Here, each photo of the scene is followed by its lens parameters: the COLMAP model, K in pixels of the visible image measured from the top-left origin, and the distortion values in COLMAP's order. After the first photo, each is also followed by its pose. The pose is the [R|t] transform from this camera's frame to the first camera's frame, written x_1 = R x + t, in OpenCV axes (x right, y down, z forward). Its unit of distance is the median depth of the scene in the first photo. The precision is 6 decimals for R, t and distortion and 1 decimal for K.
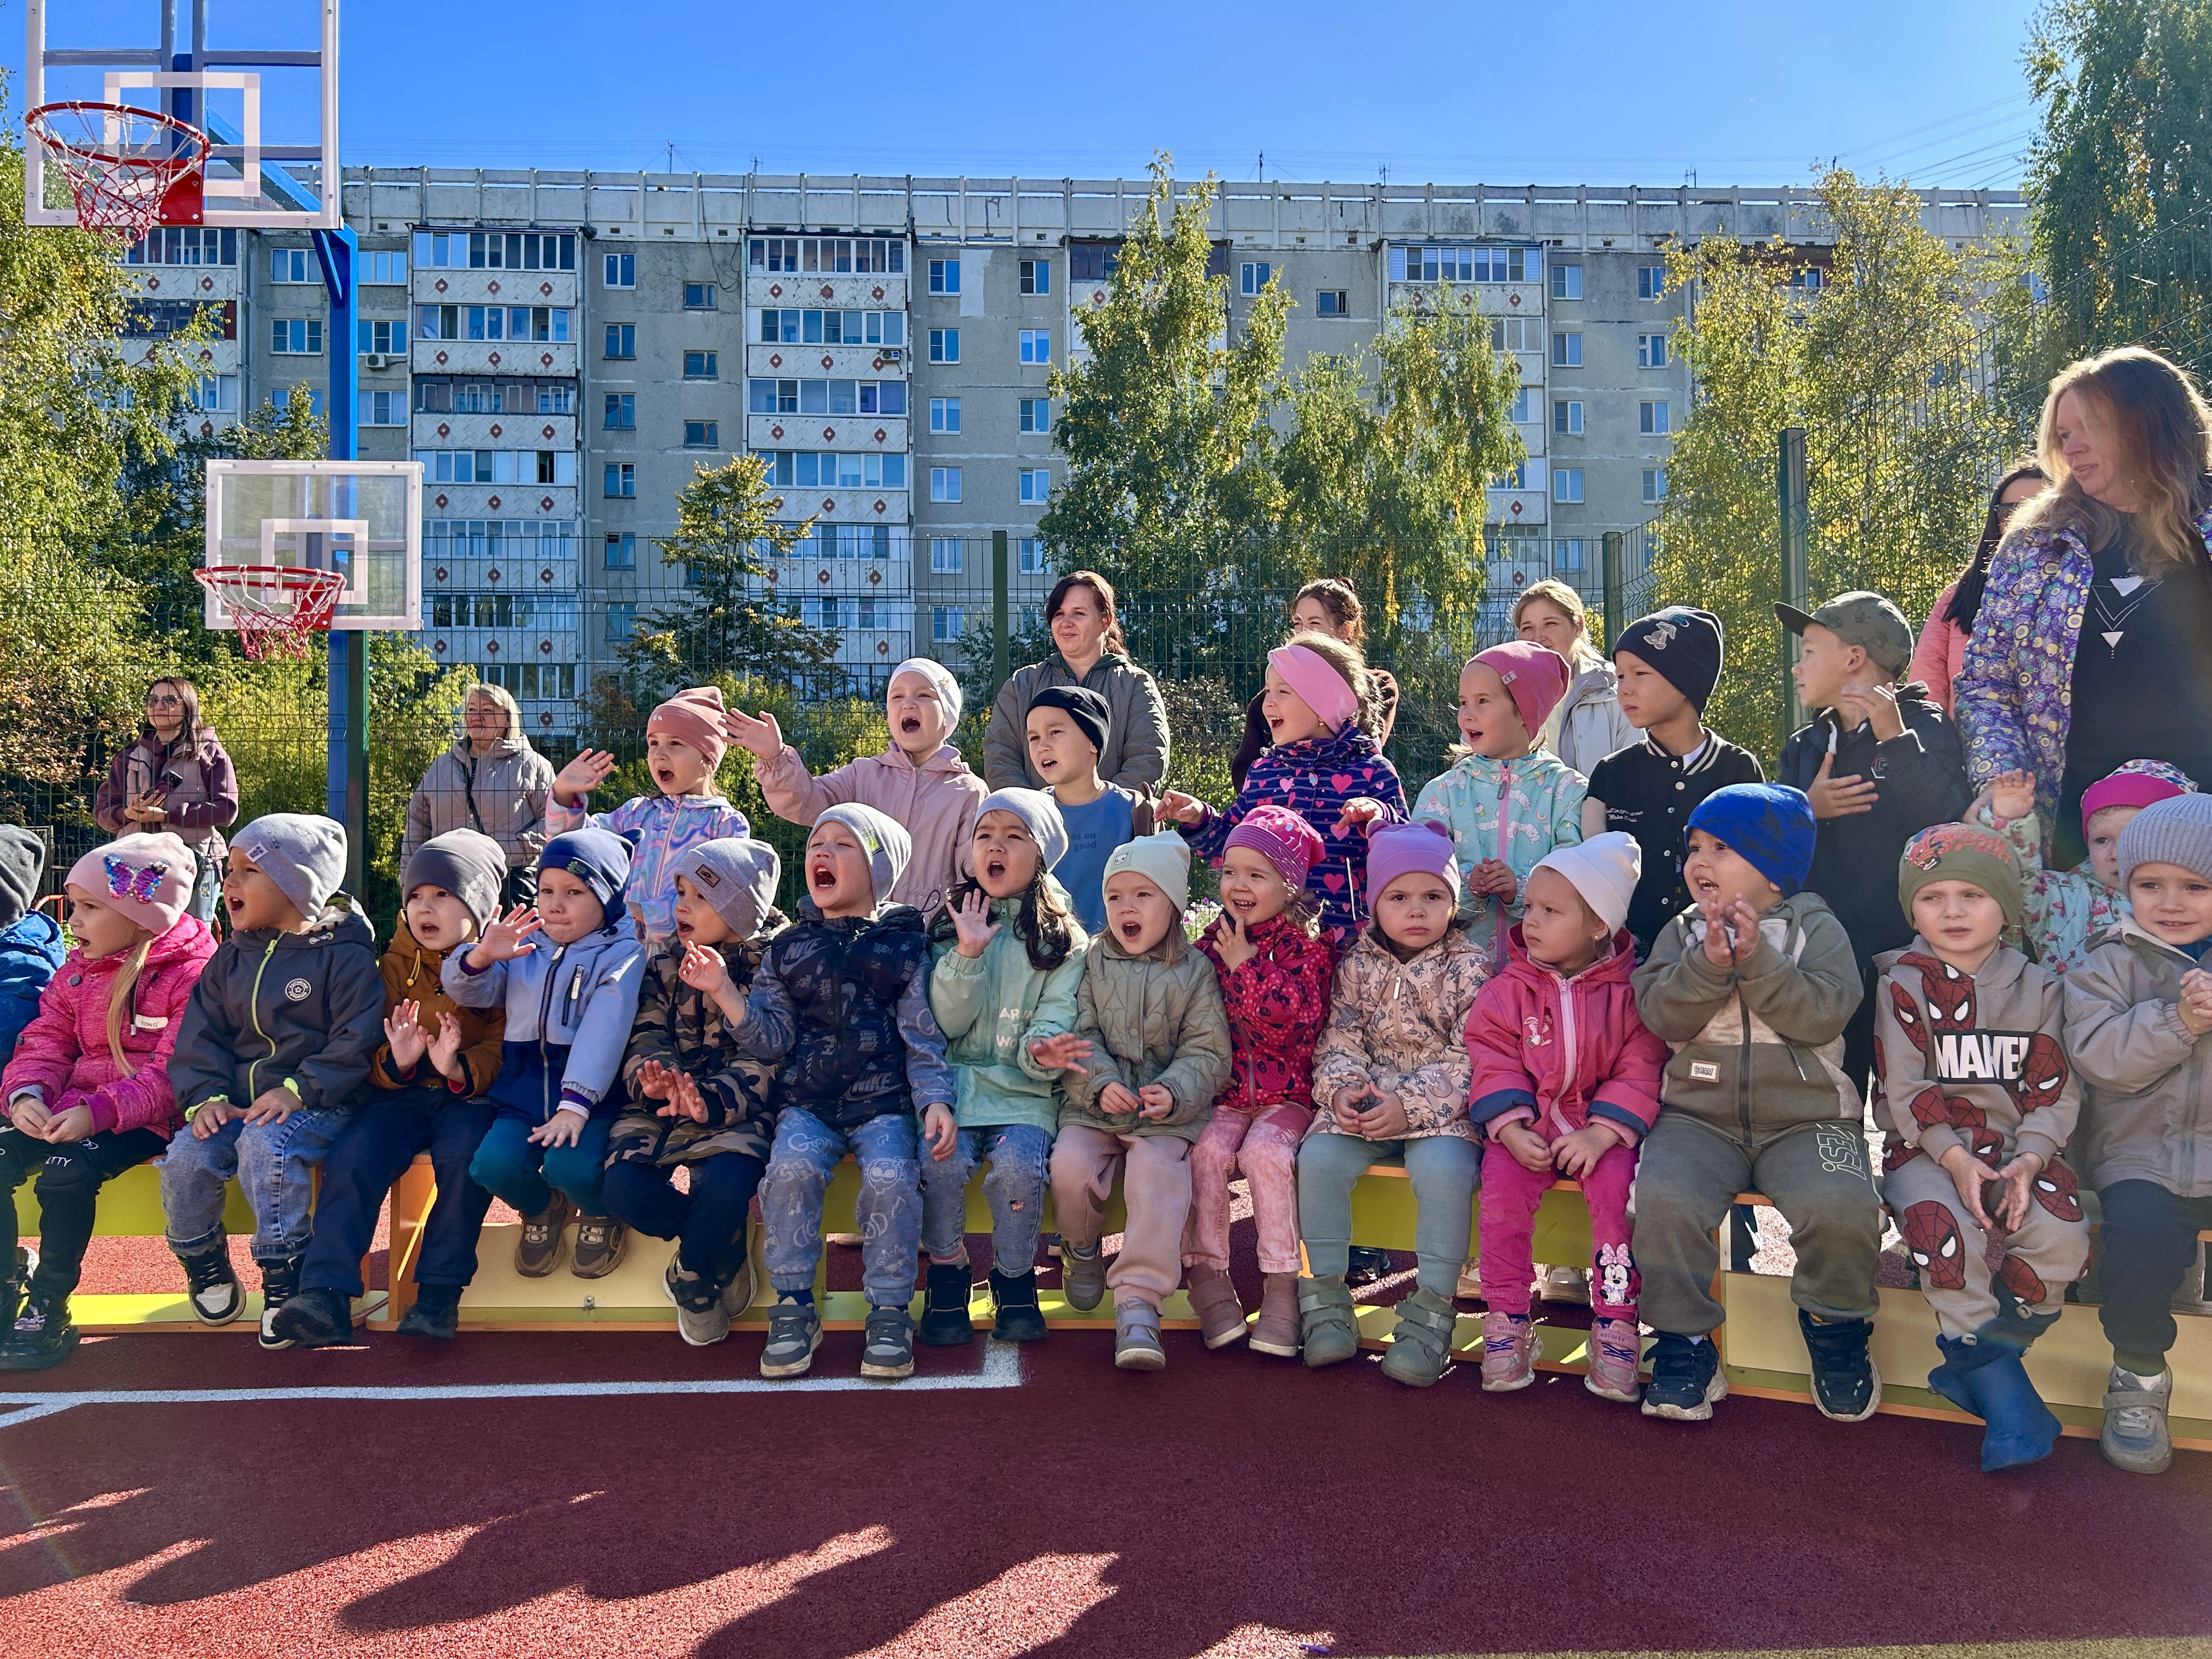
lens RADIAL K [[1642.6, 0, 1106.0], [0, 1642.6, 829.5], [0, 0, 1]] dist [-0.027785, 0.011357]
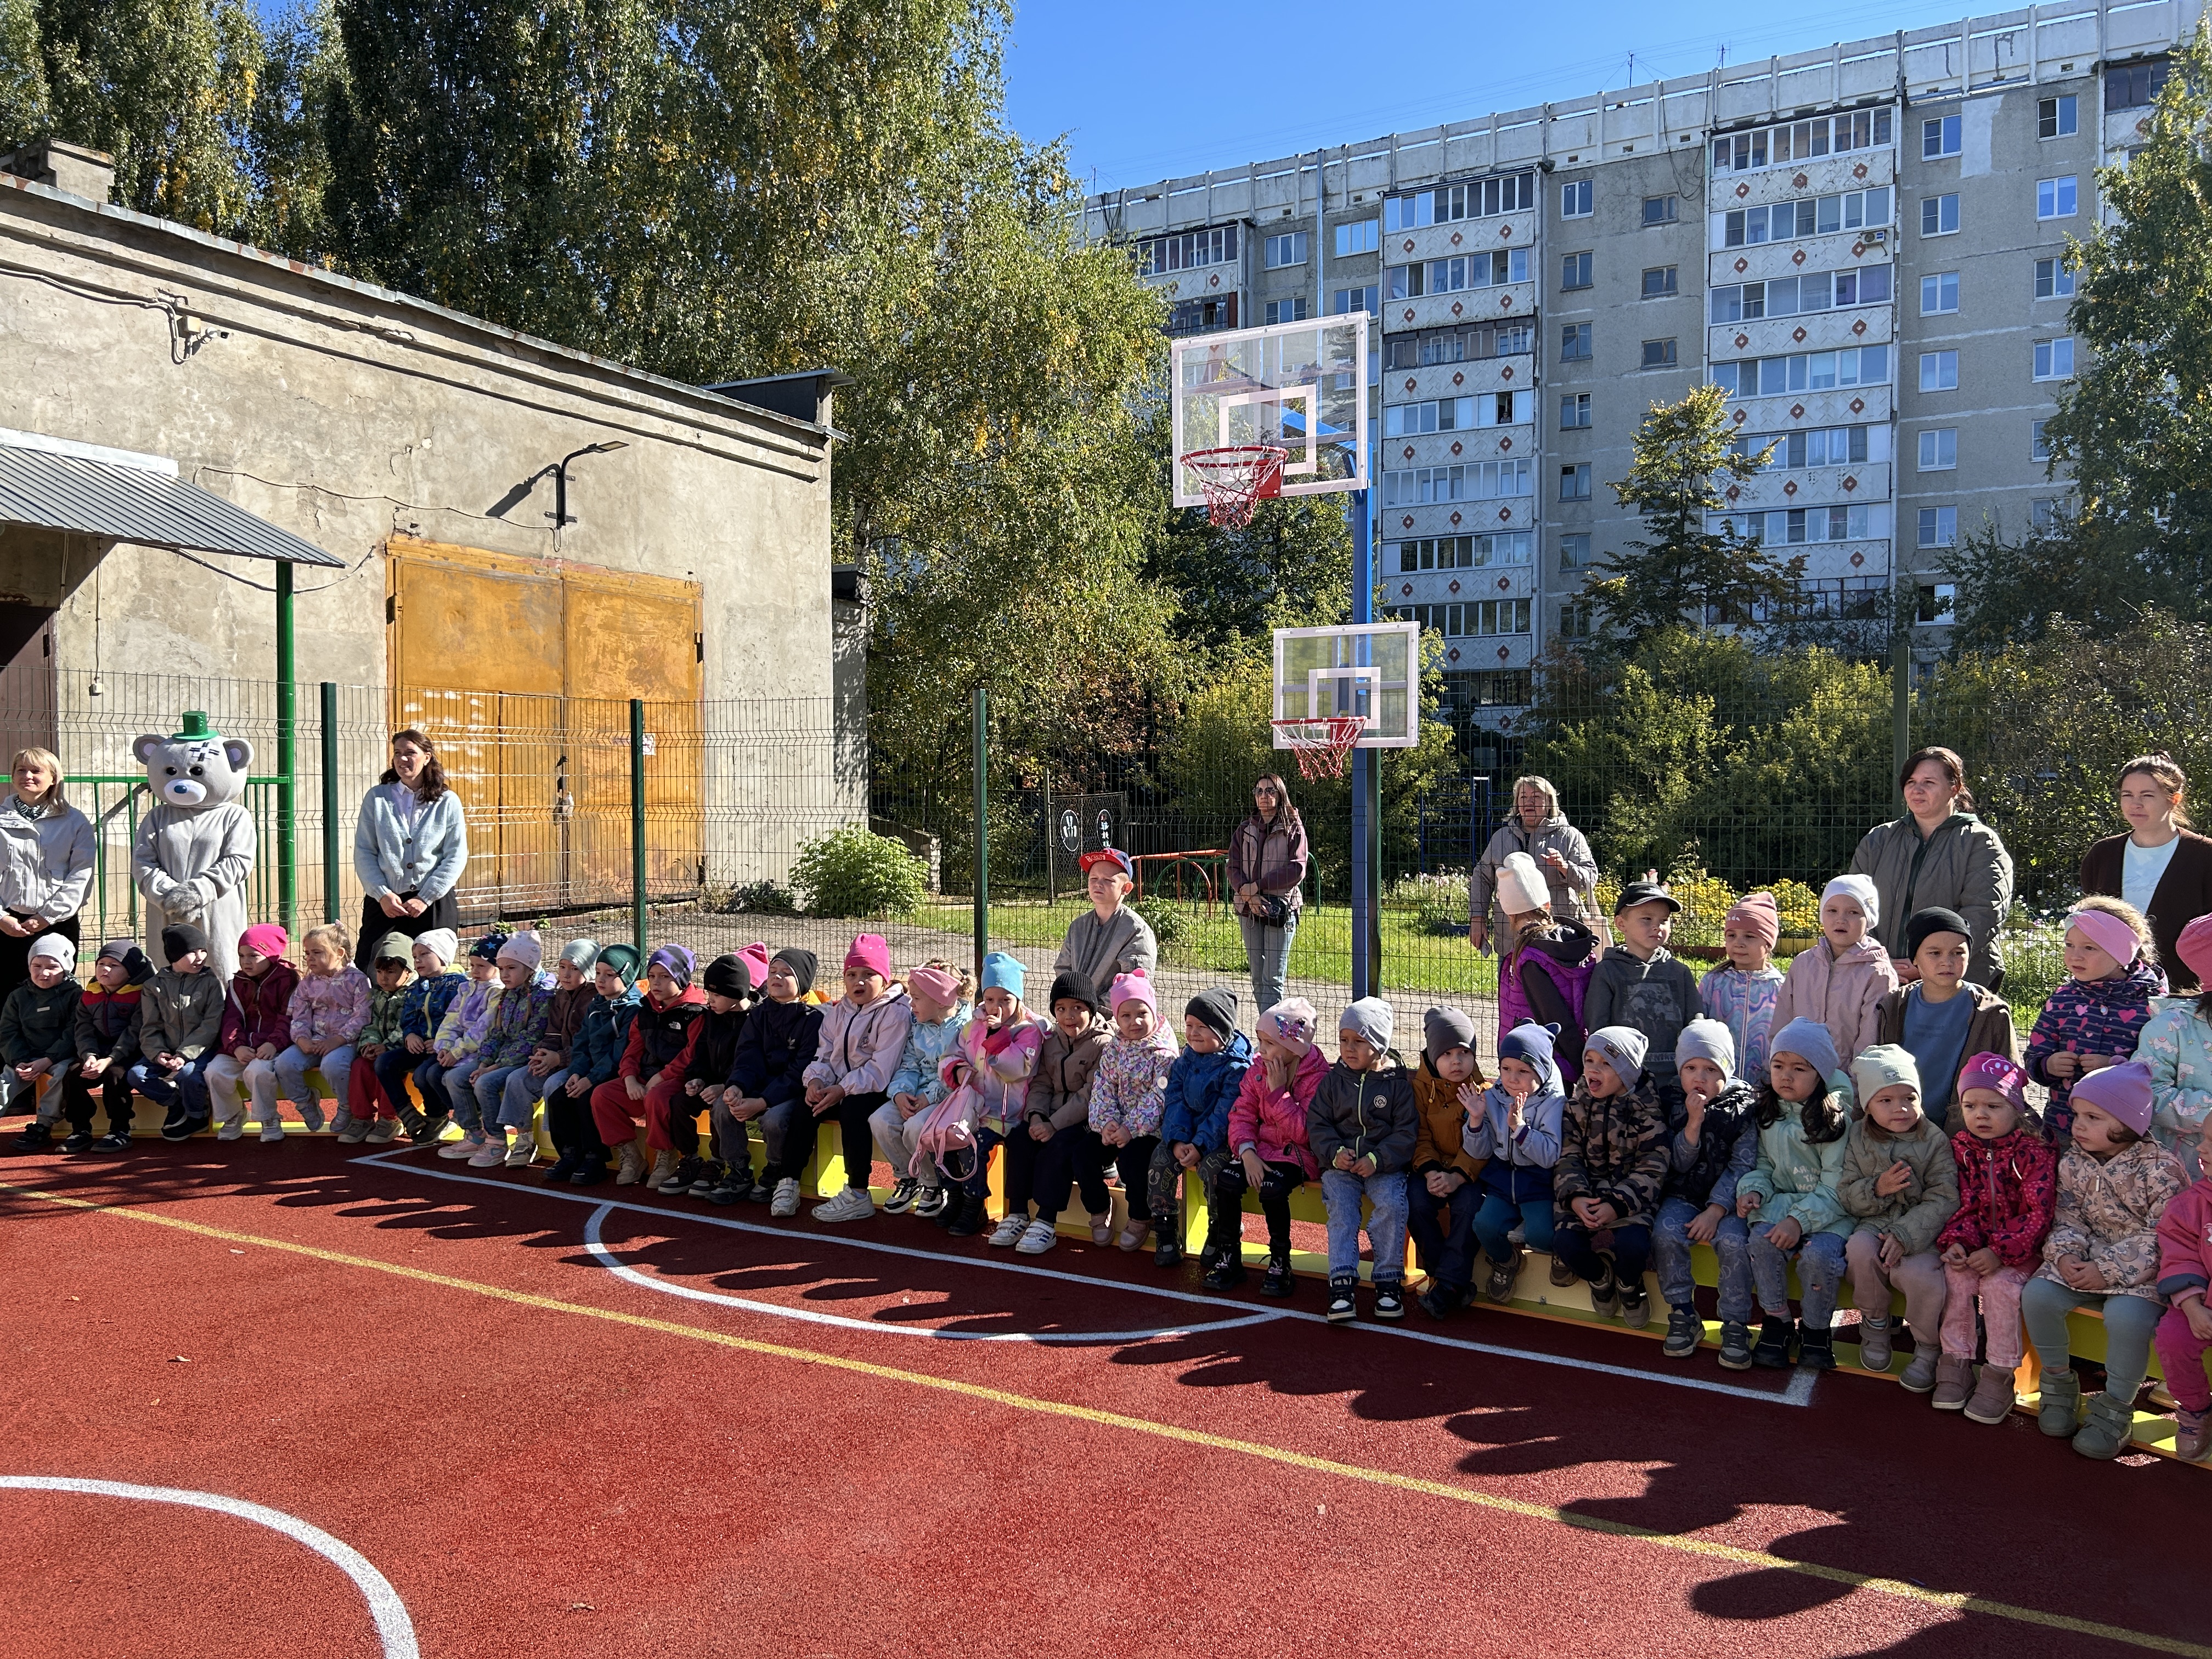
lens RADIAL K [[1670.9, 0, 1106.0], [0, 1670.9, 829.5], [0, 0, 1]] dist [0.067064, -0.062125]
pose [[0.847037, 0.024815, -0.530954, 0.018139], [0.011505, 0.997820, 0.064989, -0.025863], [0.531409, -0.061157, 0.844905, -0.056108]]
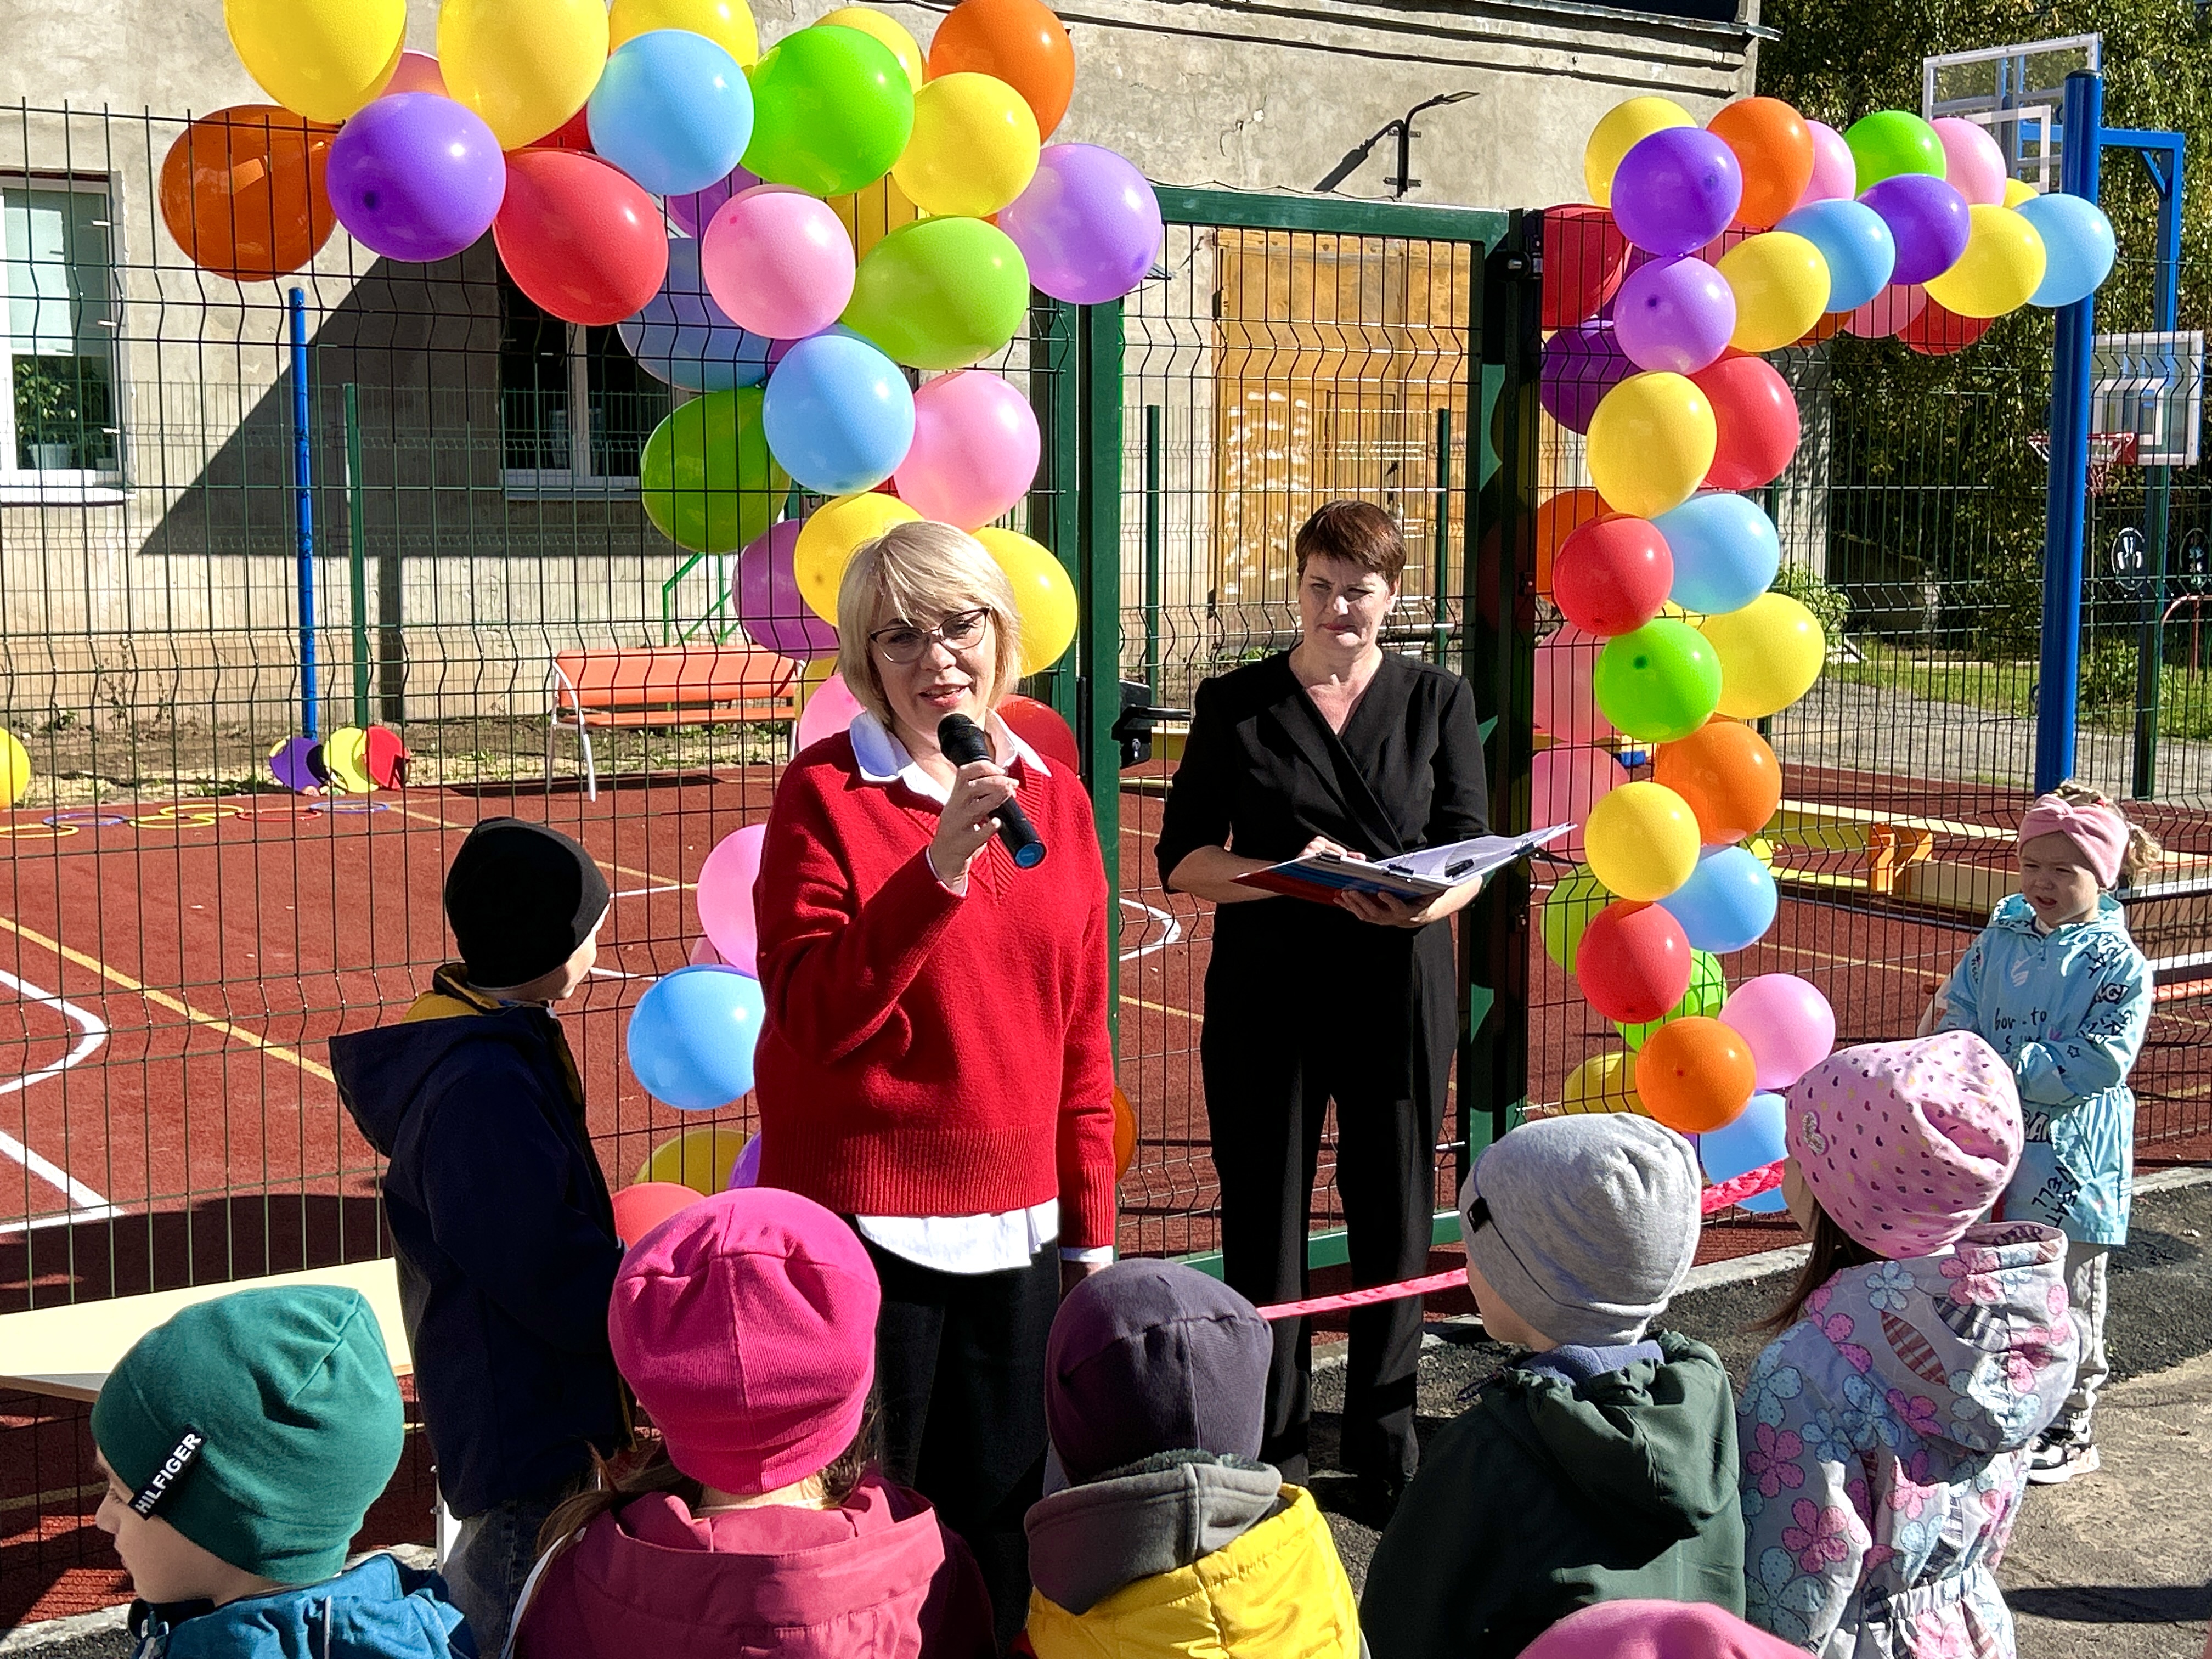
lens RADIAL K [[2909.8, 0, 1106.0], [0, 2909.8, 829.5], [0, 0, 1]] dist [0.009367, 0.014308]
pose [[0.532824, 0.111800, -0.838808, 0.188046], [0.023555, 0.988891, 0.146766, -0.034256], [0.845898, -0.097959, 0.524271, -0.166062]]
